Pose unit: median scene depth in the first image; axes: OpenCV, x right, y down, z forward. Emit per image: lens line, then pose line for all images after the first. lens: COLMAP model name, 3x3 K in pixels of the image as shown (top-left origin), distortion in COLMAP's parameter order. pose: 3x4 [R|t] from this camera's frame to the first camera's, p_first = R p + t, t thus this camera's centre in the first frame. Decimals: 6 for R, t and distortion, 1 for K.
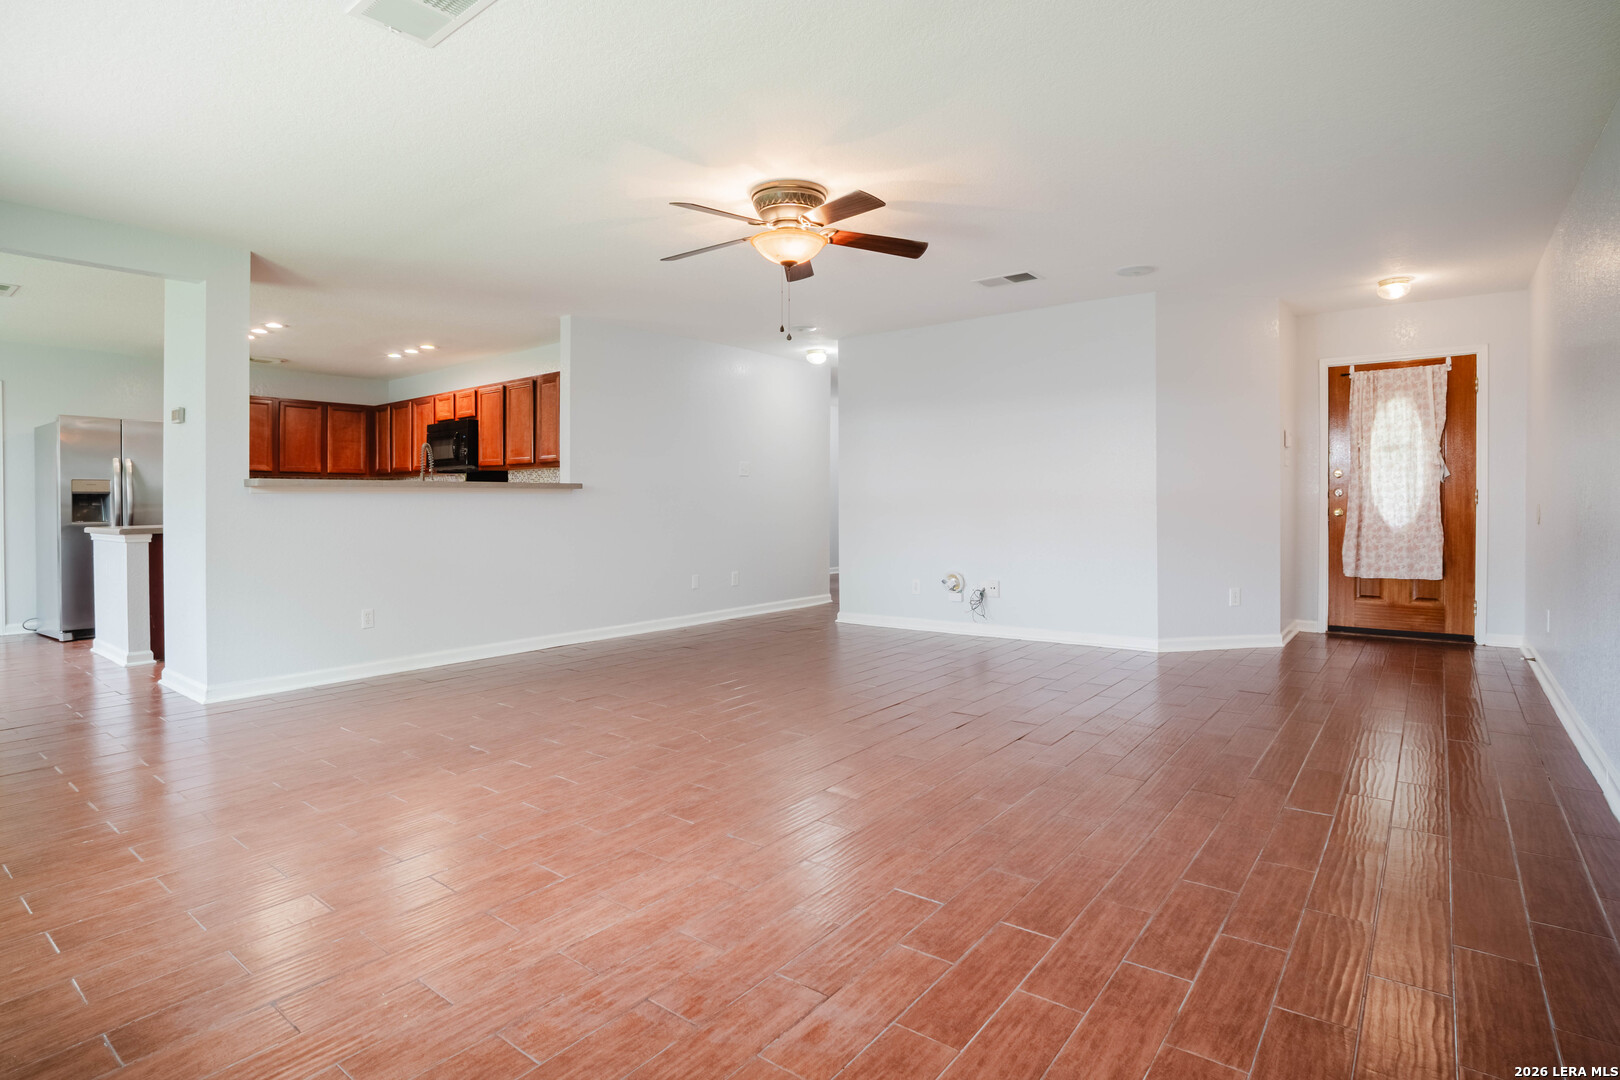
lens RADIAL K [[834.1, 0, 797.1], [0, 834.1, 495.1], [0, 0, 1]] dist [-0.075630, 0.028359]
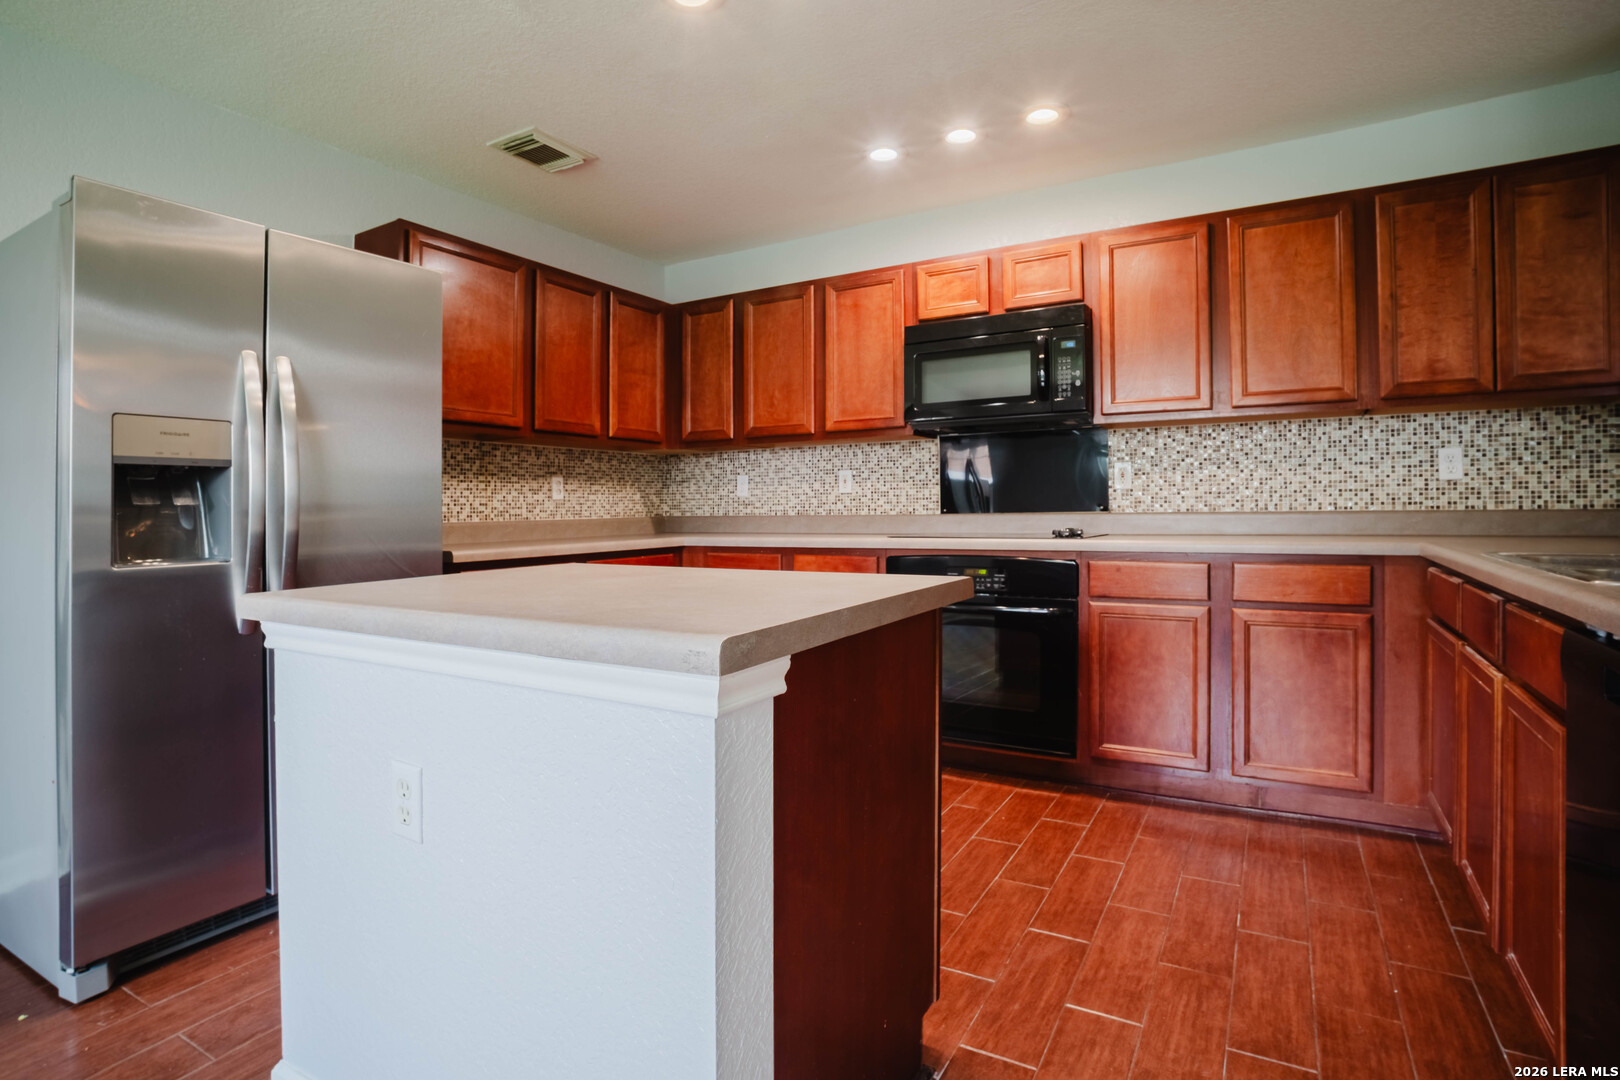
lens RADIAL K [[834.1, 0, 797.1], [0, 834.1, 495.1], [0, 0, 1]] dist [-0.075630, 0.028359]
pose [[0.991120, -0.001918, 0.132954, -0.667041], [0.002699, 0.999980, -0.005697, 0.010764], [-0.132940, 0.006006, 0.991106, 0.651524]]
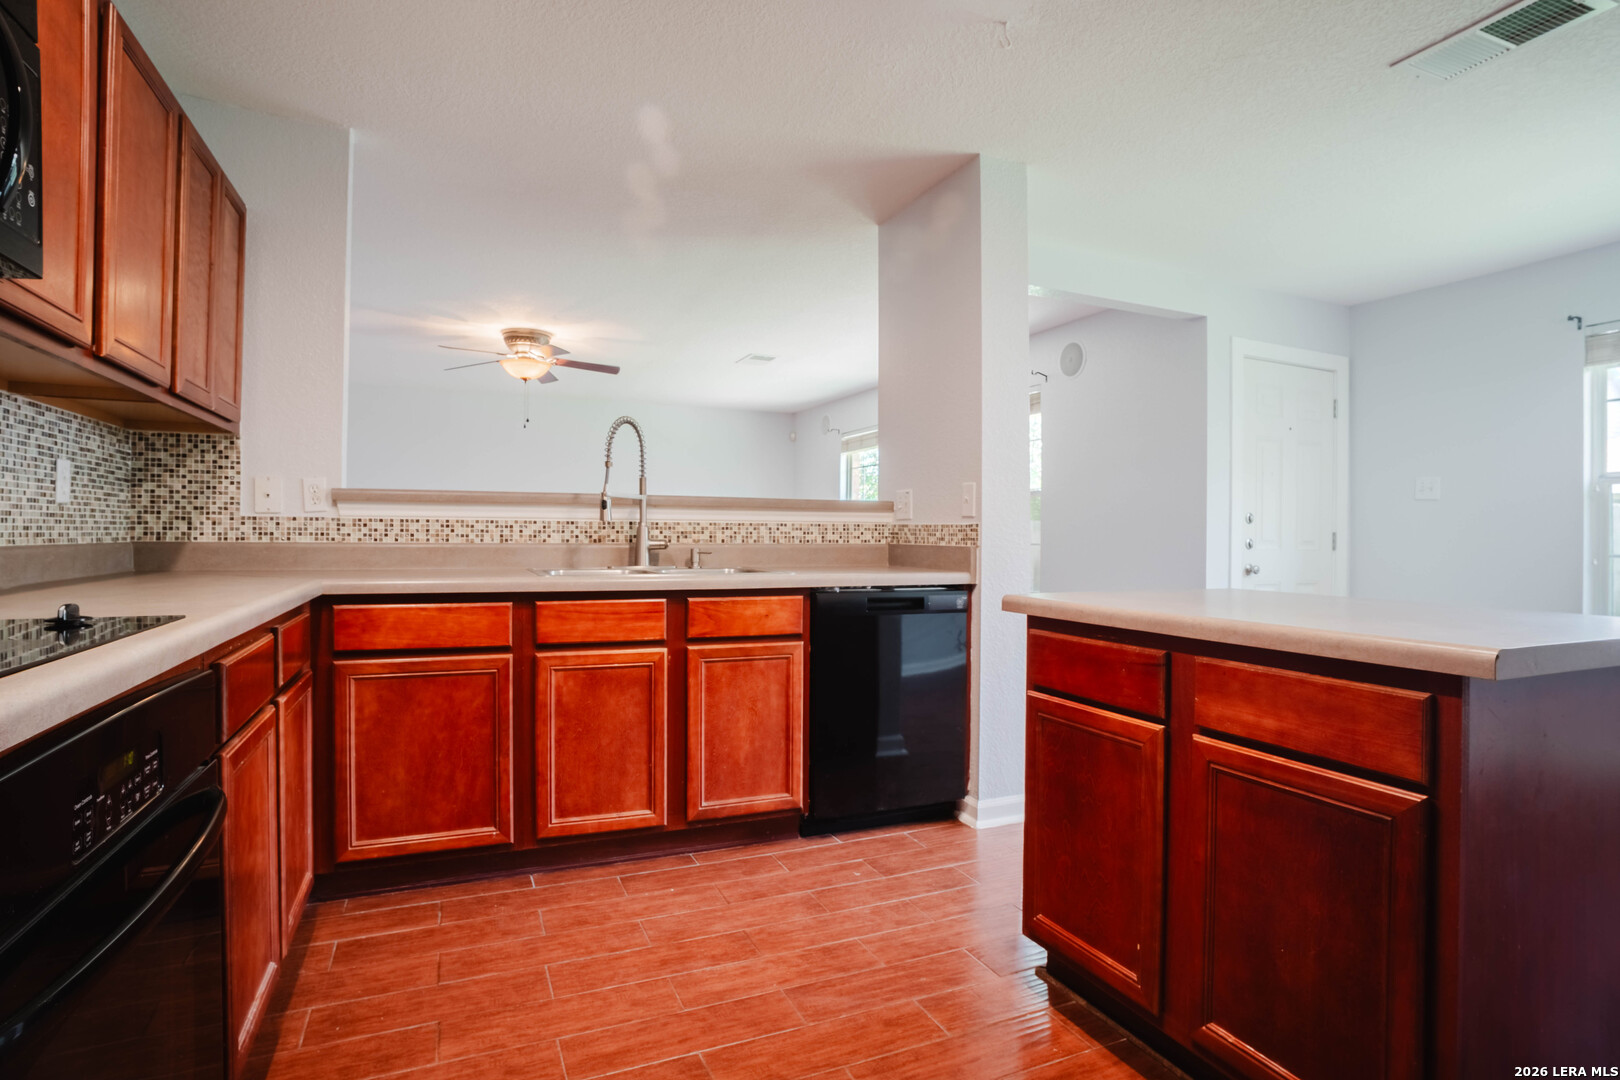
lens RADIAL K [[802.3, 0, 800.6], [0, 802.3, 544.5], [0, 0, 1]] dist [-0.074045, 0.027236]
pose [[-0.878922, -0.005744, 0.476931, -0.659298], [-0.004842, 0.999983, 0.003121, 0.014985], [-0.476941, 0.000433, -0.878935, 1.165298]]
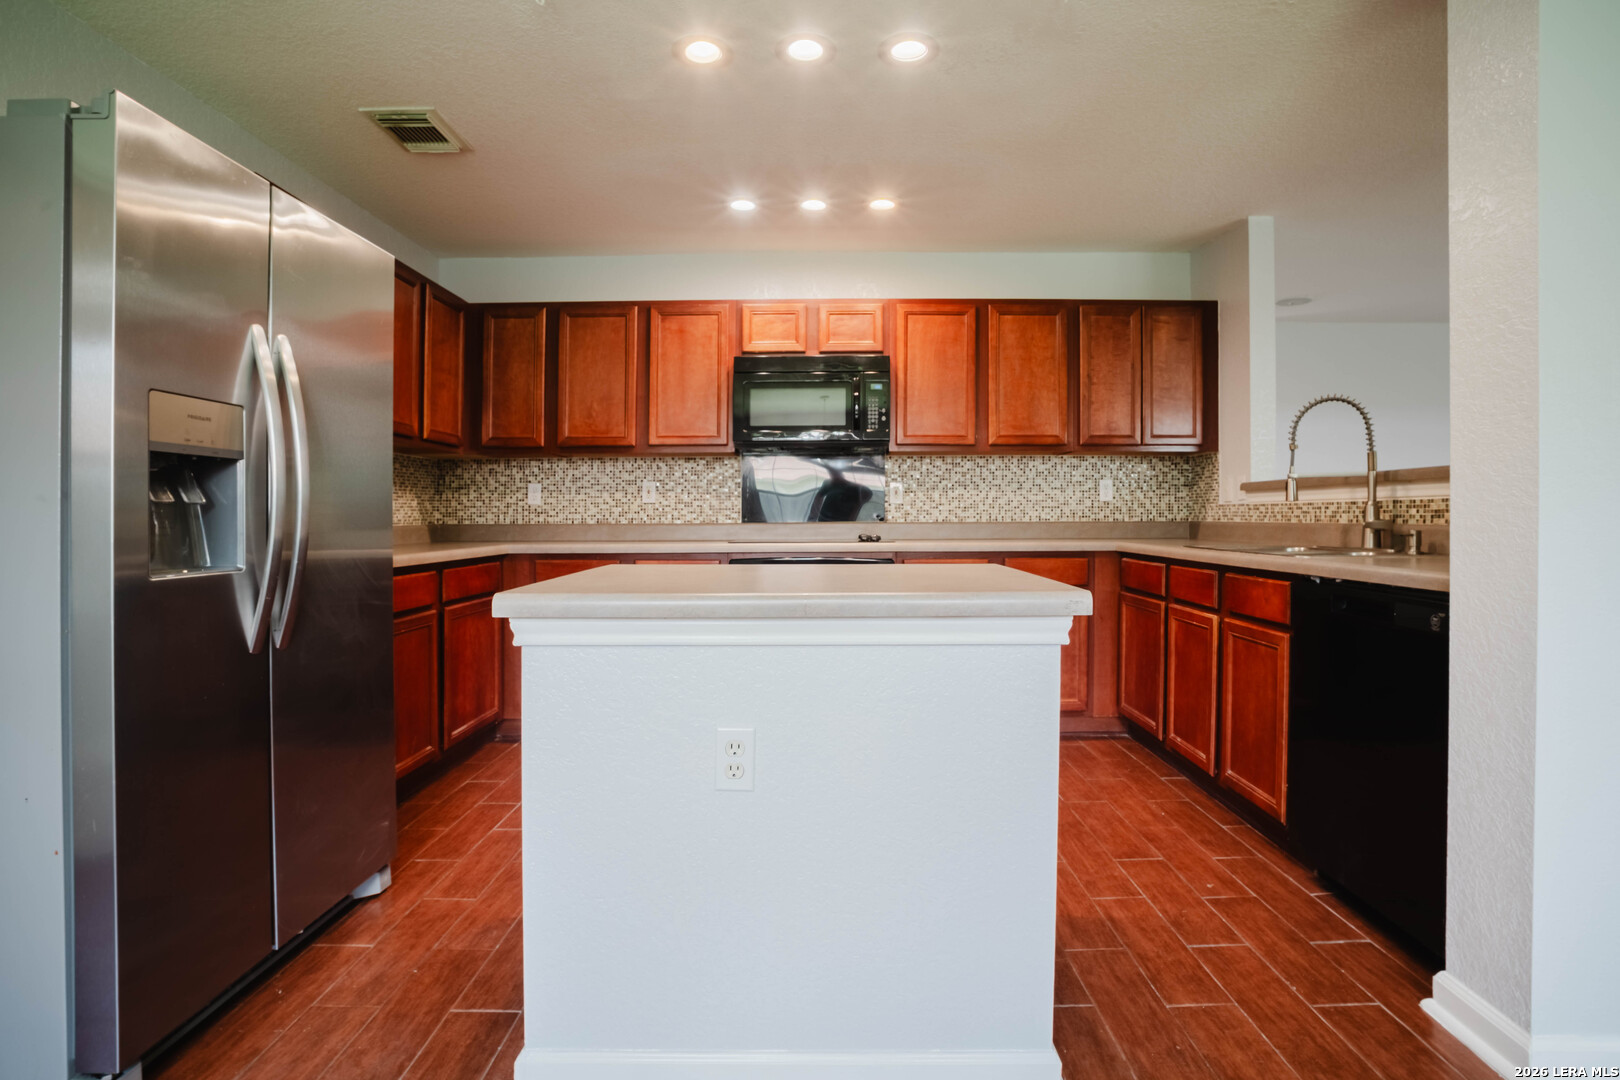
lens RADIAL K [[820.3, 0, 833.7], [0, 820.3, 515.5], [0, 0, 1]] dist [-0.070212, 0.000615]
pose [[0.774371, 0.006758, 0.632696, -0.845814], [-0.008776, 0.999961, 0.000061, 0.014469], [-0.632671, -0.005600, 0.774400, 0.664462]]
